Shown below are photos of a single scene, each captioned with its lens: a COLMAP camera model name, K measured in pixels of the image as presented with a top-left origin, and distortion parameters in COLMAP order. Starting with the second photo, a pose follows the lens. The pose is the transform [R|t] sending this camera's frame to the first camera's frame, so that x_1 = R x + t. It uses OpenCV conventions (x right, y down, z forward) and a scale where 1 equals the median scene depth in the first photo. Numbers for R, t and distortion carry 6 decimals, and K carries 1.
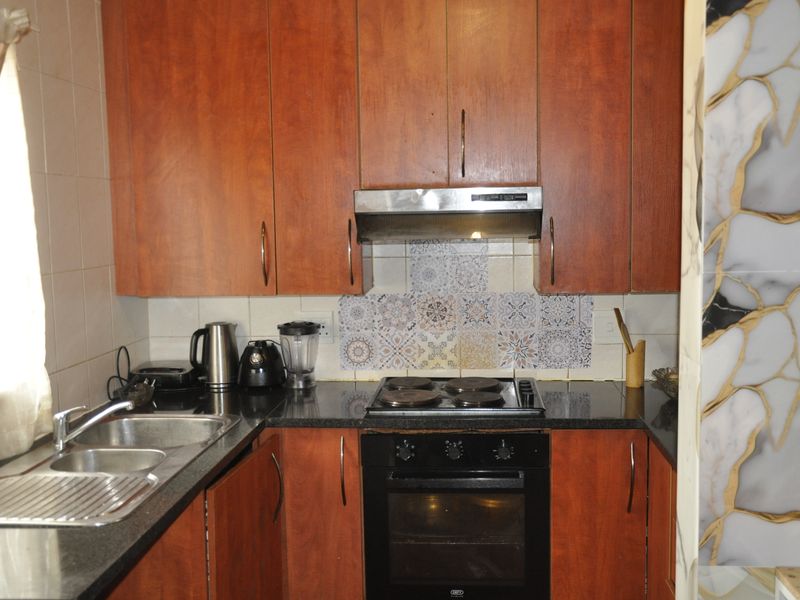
lens RADIAL K [[902.9, 0, 400.0], [0, 902.9, 300.0], [0, 0, 1]] dist [-0.012916, 0.014362]
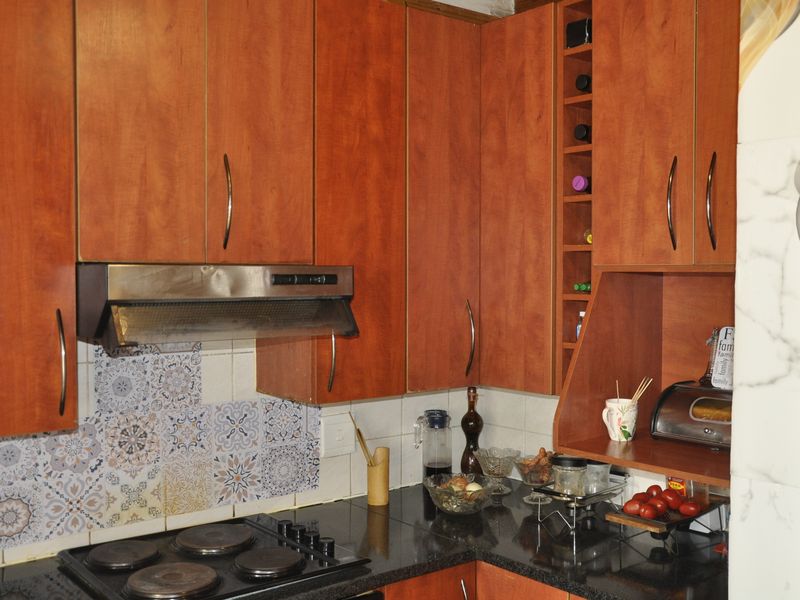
lens RADIAL K [[878.5, 0, 400.0], [0, 878.5, 300.0], [0, 0, 1]] dist [-0.073858, 0.220467]
pose [[0.715834, -0.003126, 0.698264, -0.281105], [0.055059, 0.997129, -0.051981, -0.047560], [-0.696097, 0.075656, 0.713951, 0.376399]]
